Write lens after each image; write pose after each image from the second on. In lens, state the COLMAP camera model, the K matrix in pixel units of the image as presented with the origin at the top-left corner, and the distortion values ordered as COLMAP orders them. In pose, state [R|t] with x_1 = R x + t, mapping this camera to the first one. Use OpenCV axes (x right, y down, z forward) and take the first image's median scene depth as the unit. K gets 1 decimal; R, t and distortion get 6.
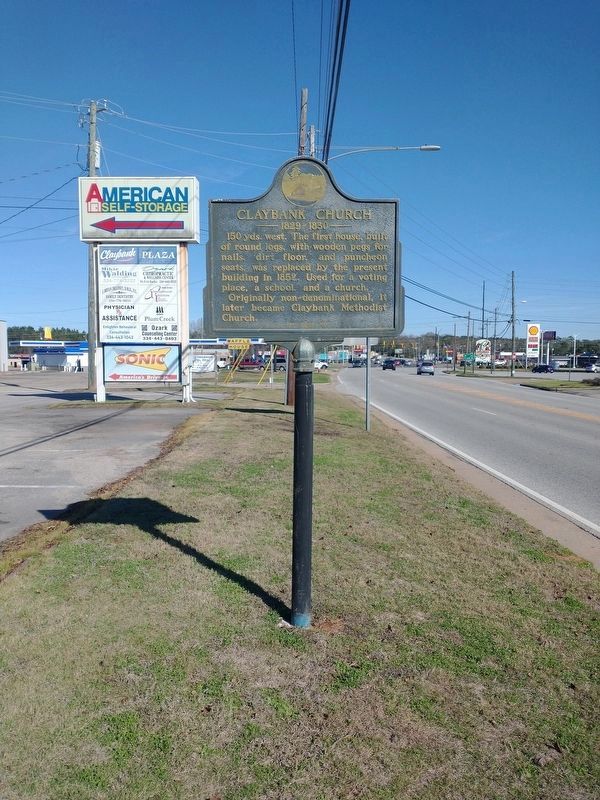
lens RADIAL K [[631.5, 0, 300.0], [0, 631.5, 400.0], [0, 0, 1]] dist [0.047201, -0.082162]
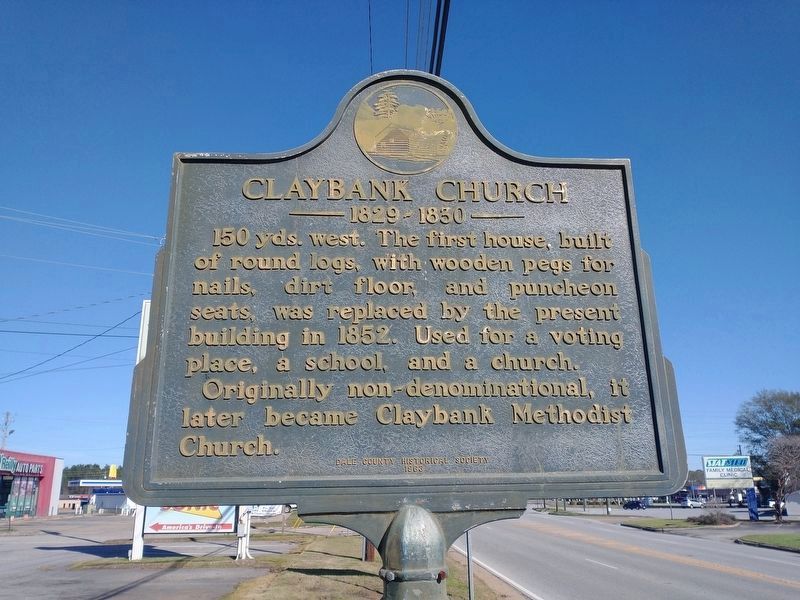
lens RADIAL K [[631.5, 0, 400.0], [0, 631.5, 300.0], [0, 0, 1]] dist [0.047201, -0.082162]
pose [[0.999462, -0.001784, 0.032754, -0.002271], [0.013323, 0.934535, -0.355622, -0.014596], [-0.029975, 0.355867, 0.934056, 0.118789]]
